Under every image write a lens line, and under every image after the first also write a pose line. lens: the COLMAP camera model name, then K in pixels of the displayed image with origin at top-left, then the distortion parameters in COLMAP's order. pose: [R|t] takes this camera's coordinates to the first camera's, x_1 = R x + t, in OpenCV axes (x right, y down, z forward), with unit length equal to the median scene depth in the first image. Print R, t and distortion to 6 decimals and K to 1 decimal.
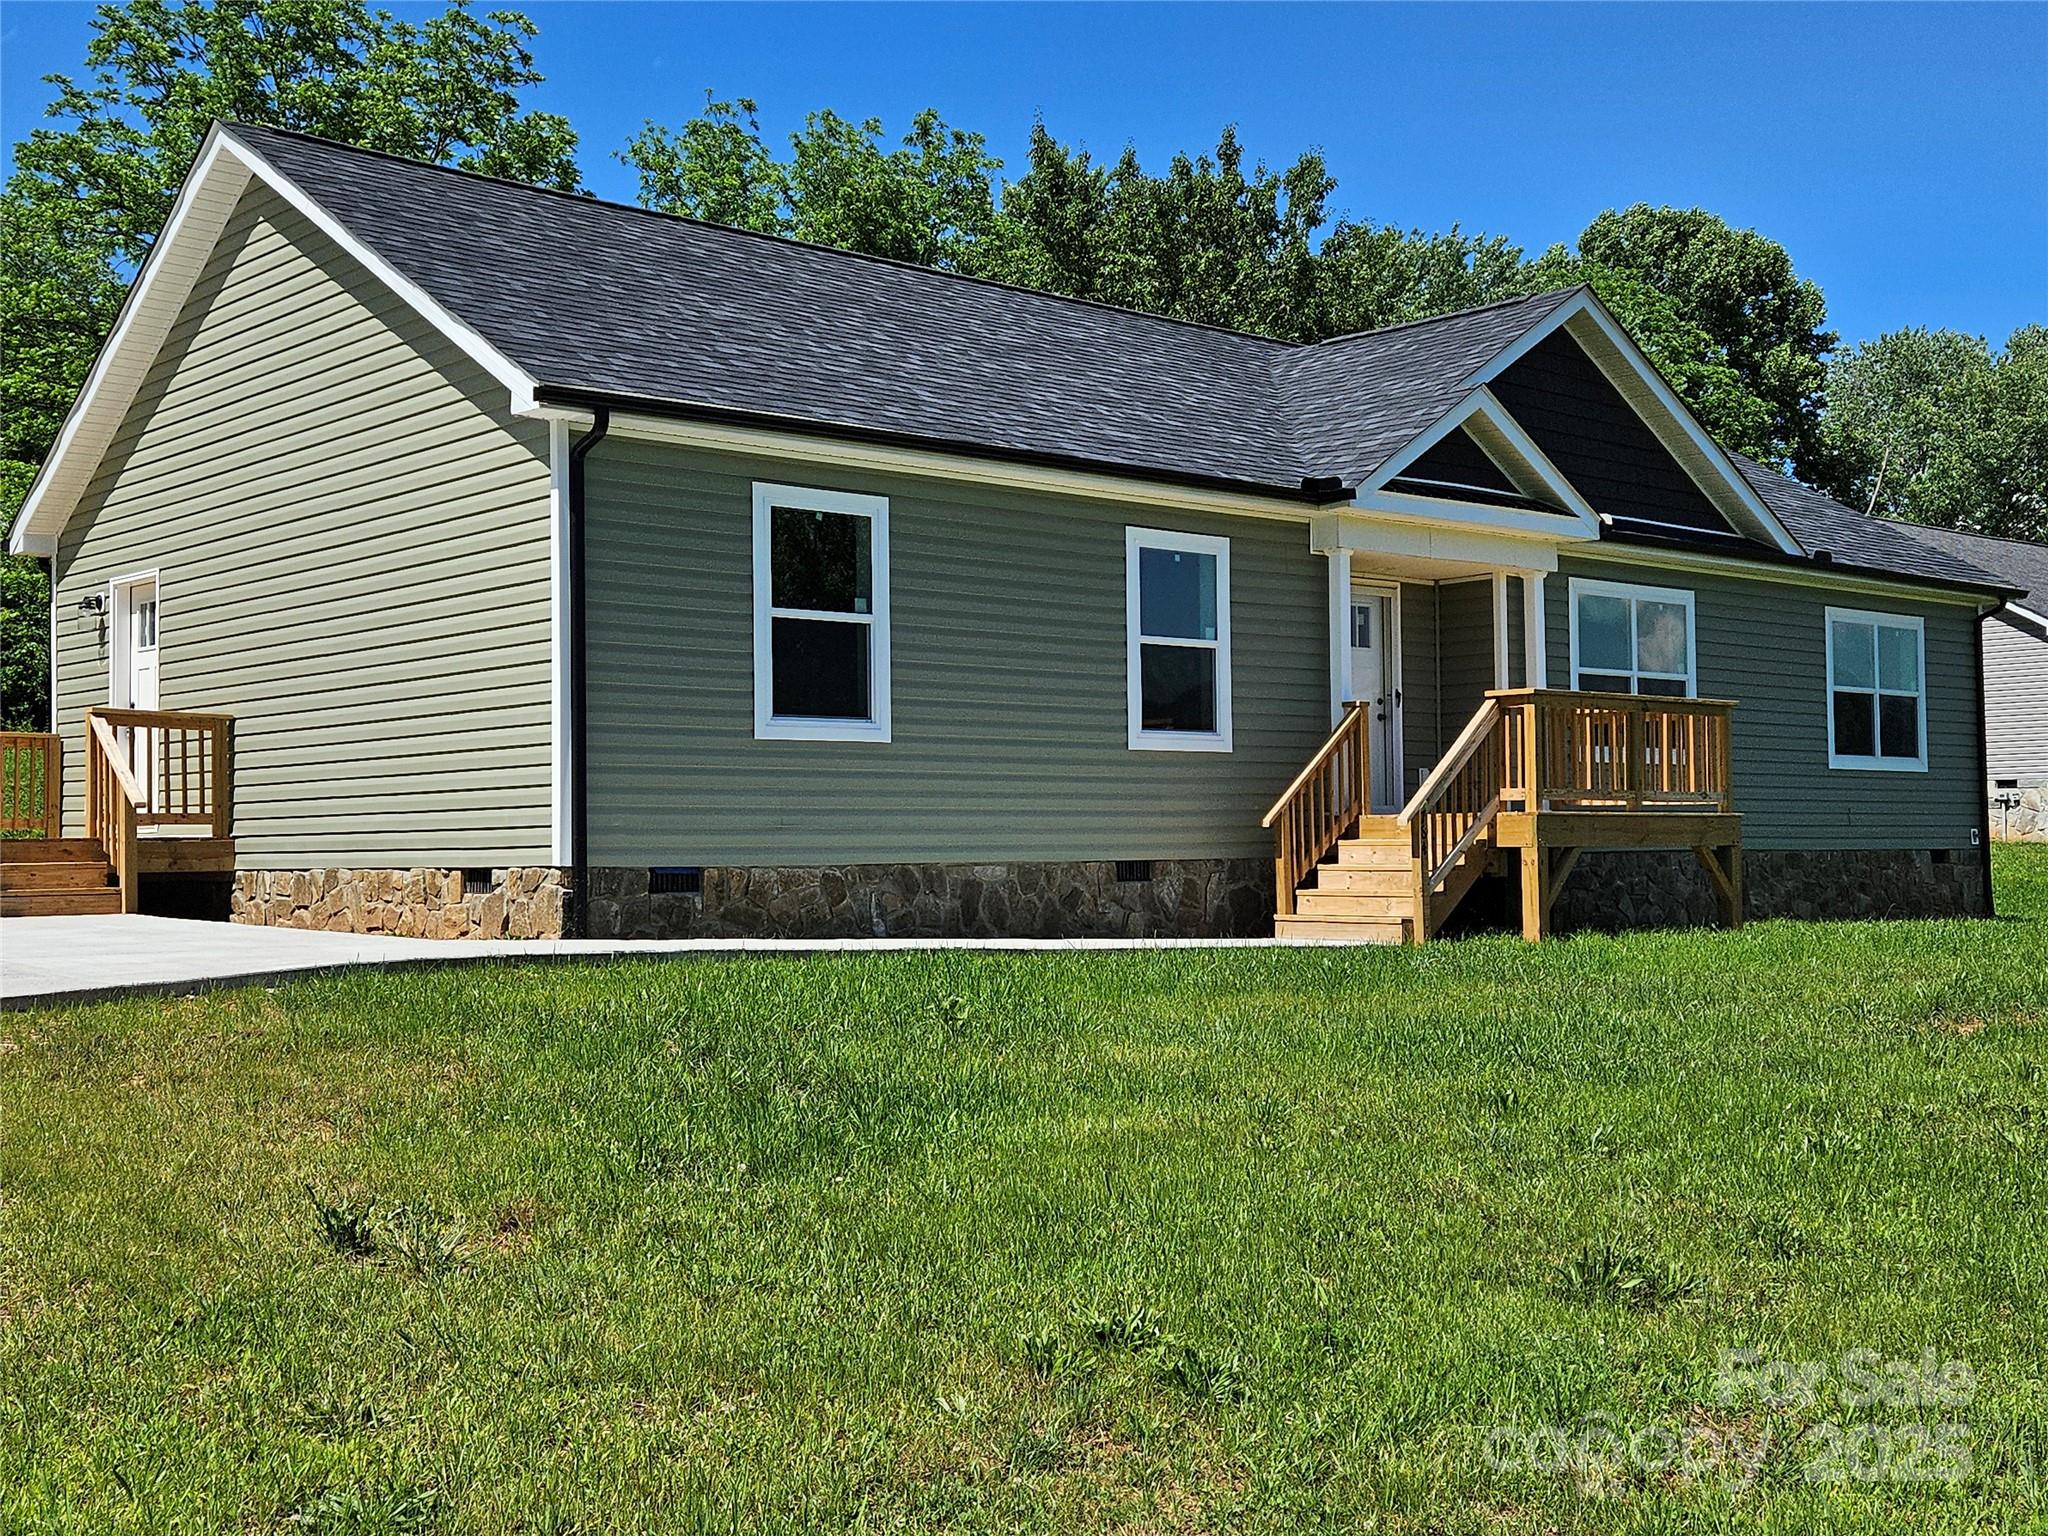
lens RADIAL K [[2390.5, 0, 995.6], [0, 2390.5, 777.6], [0, 0, 1]] dist [0.048496, 0.000000]
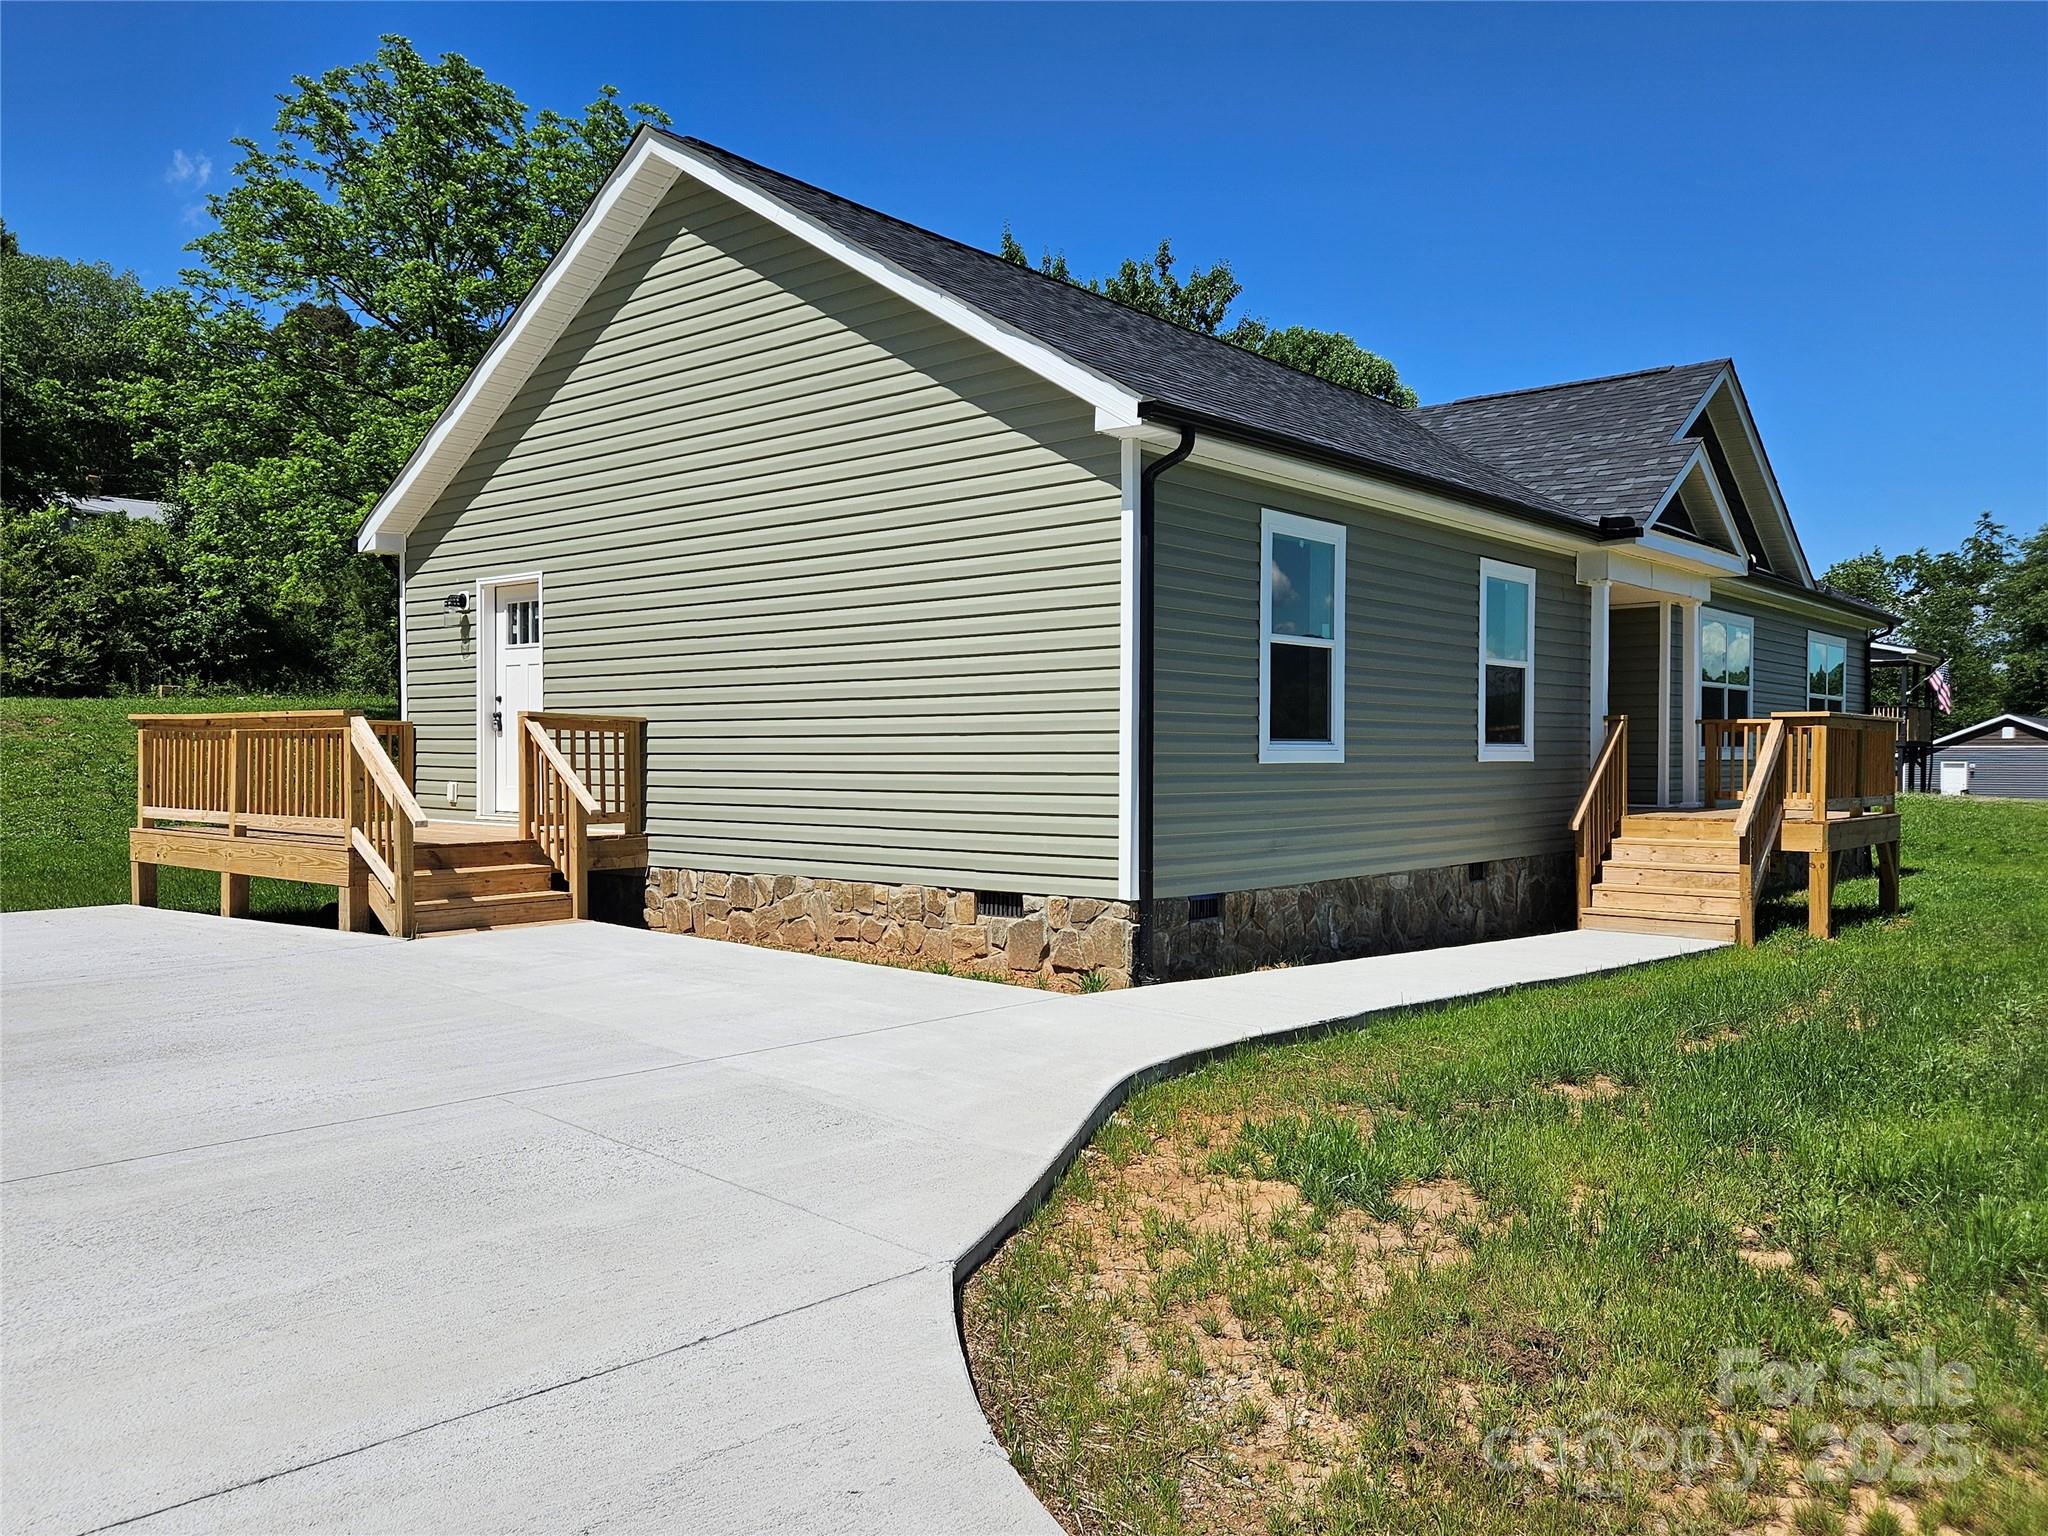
lens RADIAL K [[1587.8, 0, 984.5], [0, 1587.8, 790.1], [0, 0, 1]] dist [0.073811, -0.064297]
pose [[0.991358, 0.009445, 0.130844, -0.240441], [-0.016263, 0.998559, 0.051137, -0.029676], [-0.130173, -0.052823, 0.990083, 0.271429]]
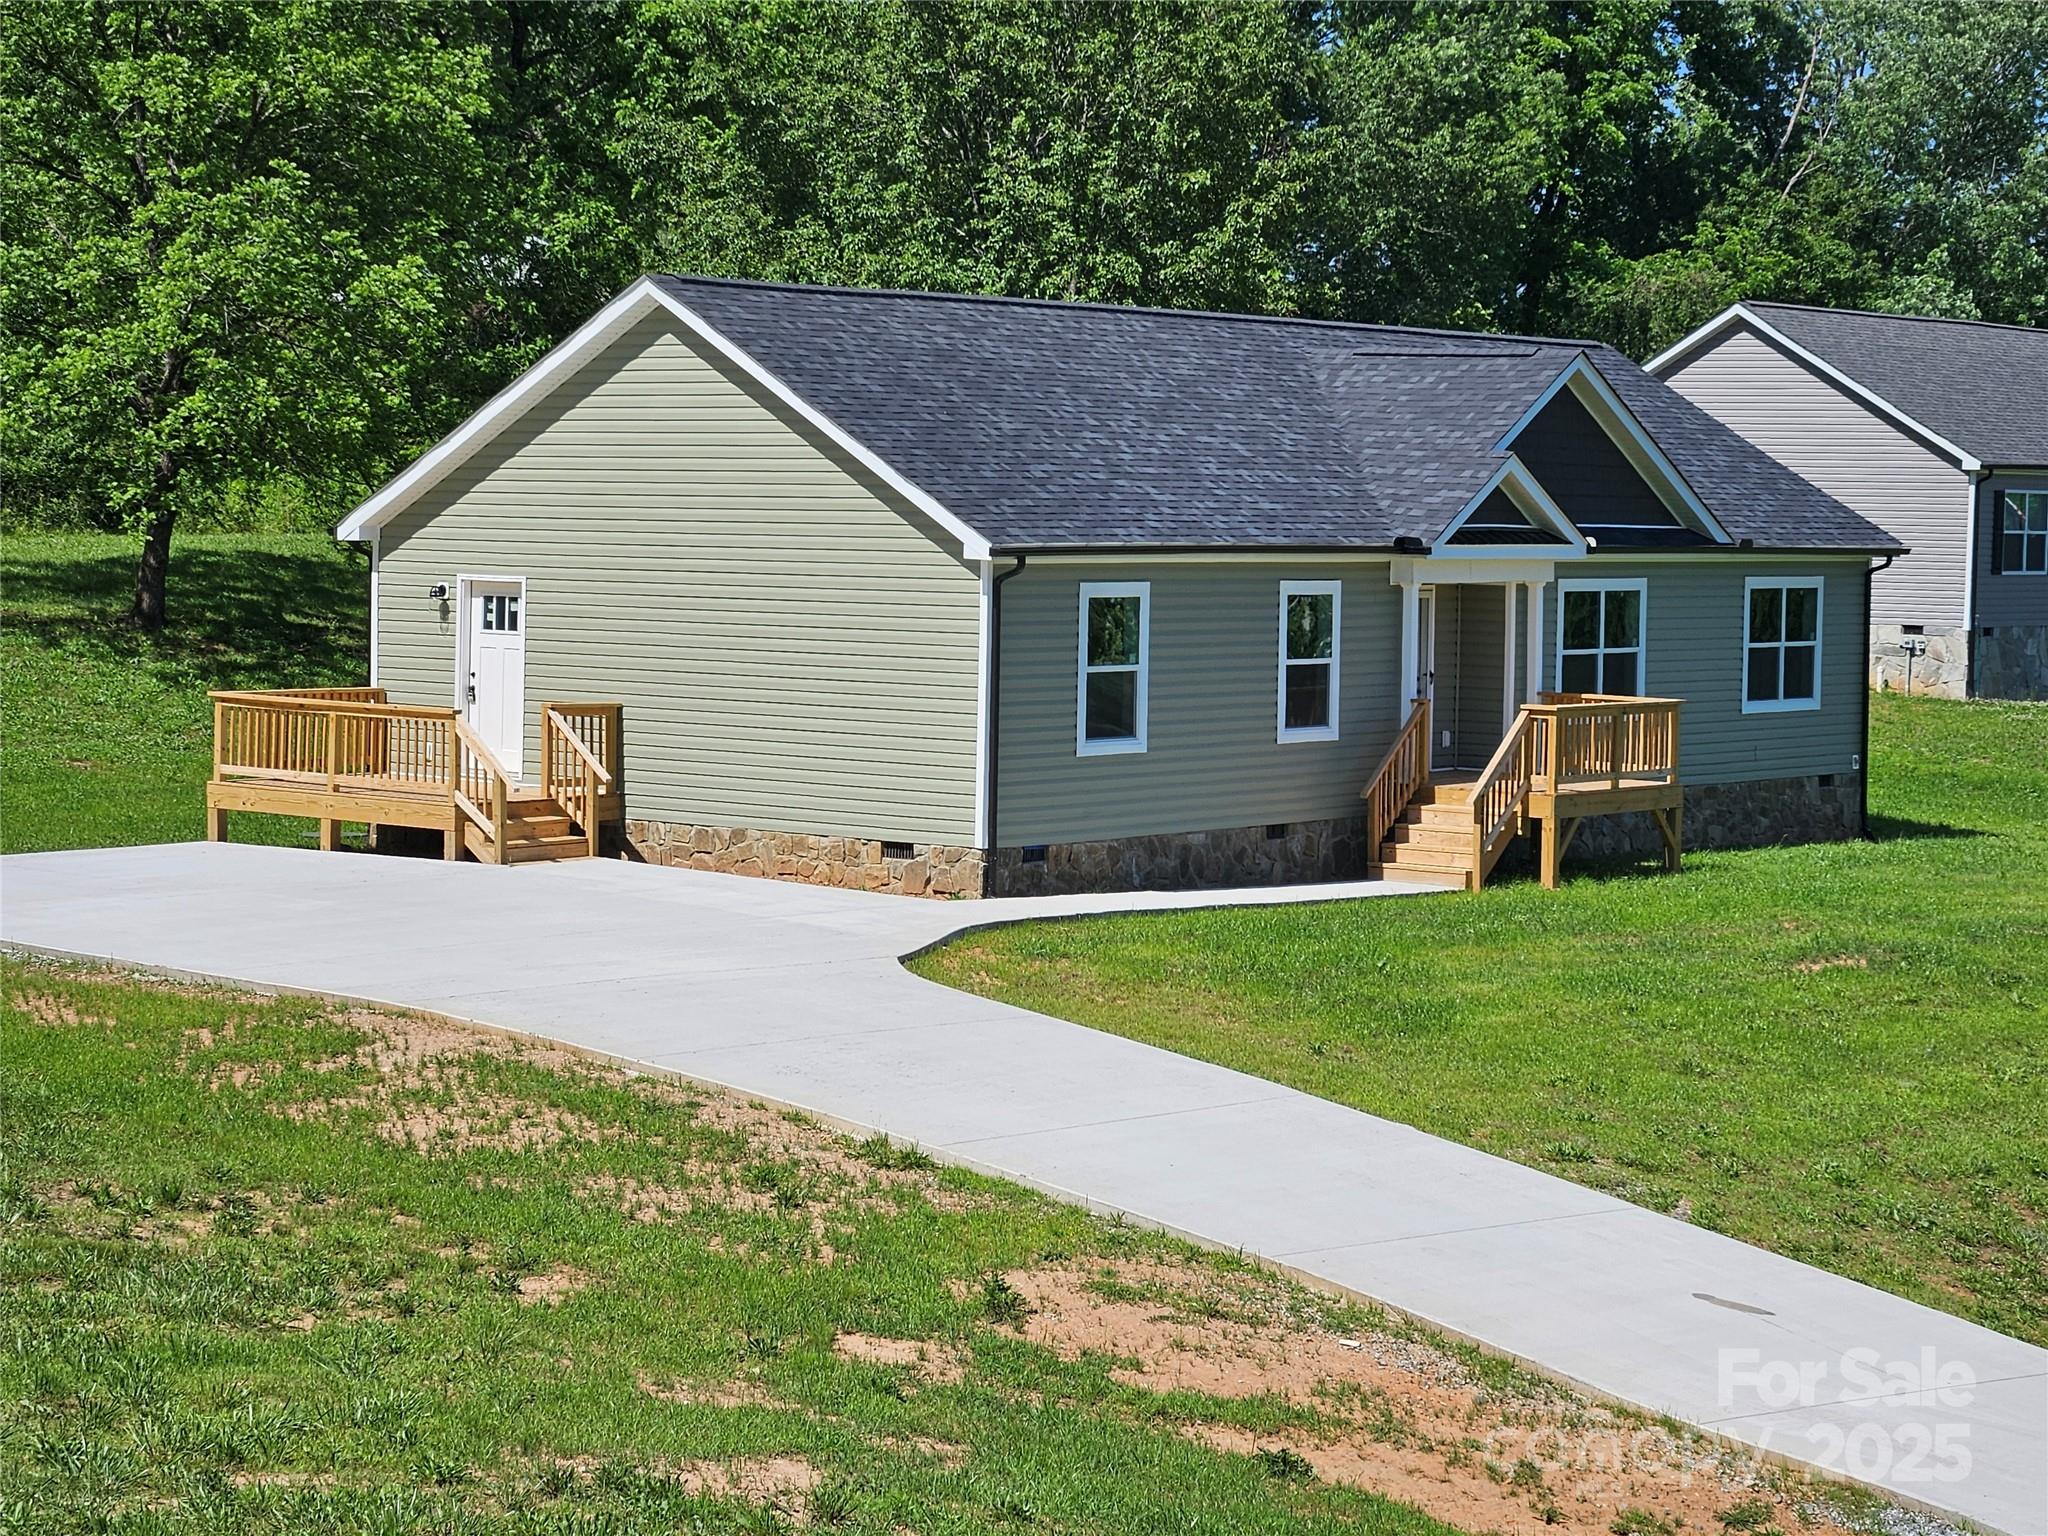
lens RADIAL K [[4593.3, 0, 1026.7], [0, 4593.3, 771.7], [0, 0, 1]] dist [-0.586496, 0.000000]
pose [[0.982539, 0.018588, 0.185126, -0.520520], [-0.036376, 0.994987, 0.093158, -0.214615], [-0.182466, -0.098266, 0.978289, -1.413497]]
